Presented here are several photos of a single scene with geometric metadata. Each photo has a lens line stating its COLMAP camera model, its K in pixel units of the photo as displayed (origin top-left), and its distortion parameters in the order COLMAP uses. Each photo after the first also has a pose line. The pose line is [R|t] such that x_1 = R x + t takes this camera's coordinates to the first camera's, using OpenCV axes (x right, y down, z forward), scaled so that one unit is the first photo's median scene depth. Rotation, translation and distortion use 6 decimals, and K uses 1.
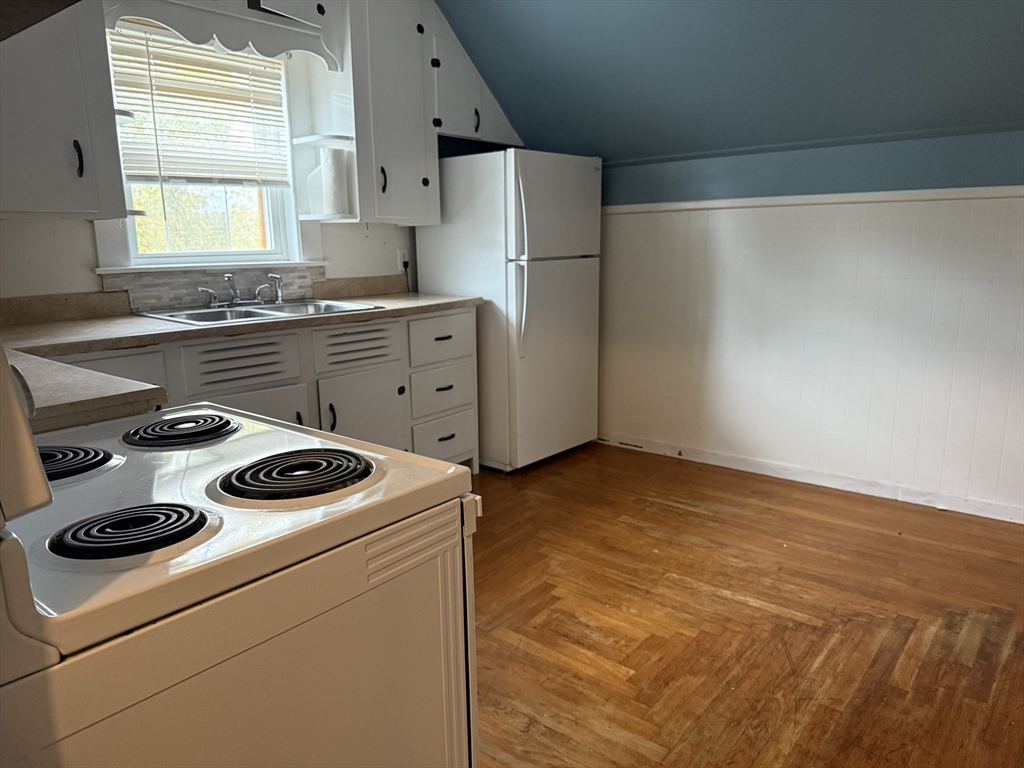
lens RADIAL K [[719.2, 0, 513.1], [0, 719.2, 387.6], [0, 0, 1]] dist [0.095141, -0.116801]
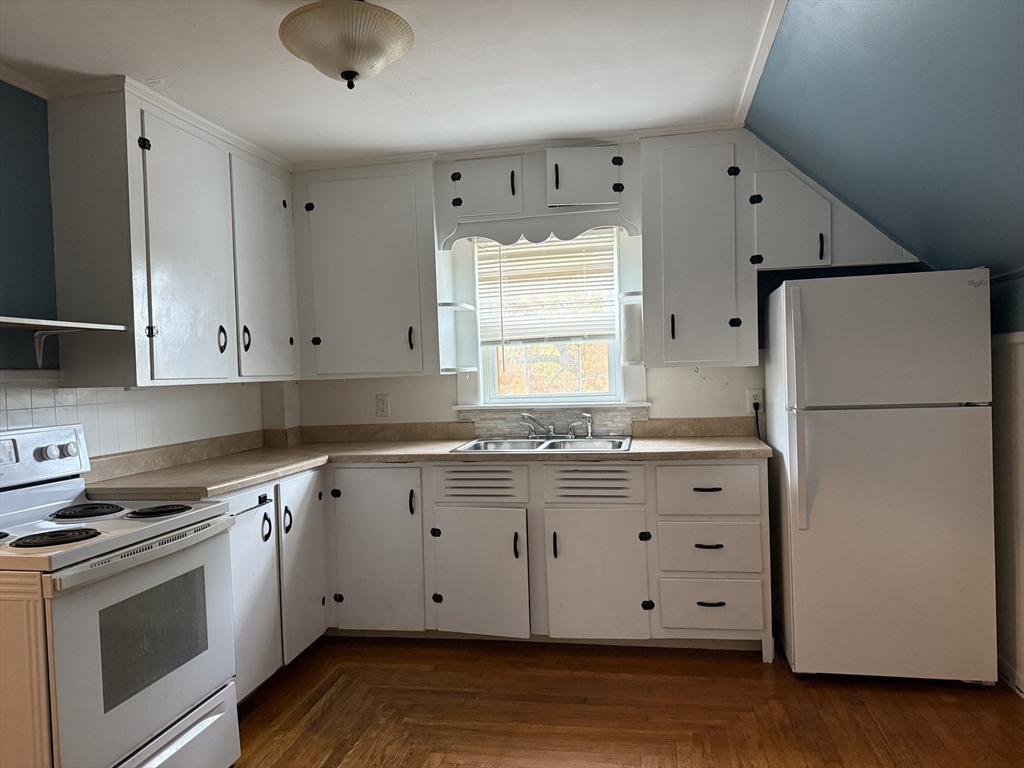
lens RADIAL K [[719.2, 0, 513.1], [0, 719.2, 387.6], [0, 0, 1]] dist [0.095141, -0.116801]
pose [[0.474978, 0.017860, -0.879817, 0.618787], [-0.153586, 0.986131, -0.062897, -0.105407], [0.866491, 0.165002, 0.471133, 0.349538]]
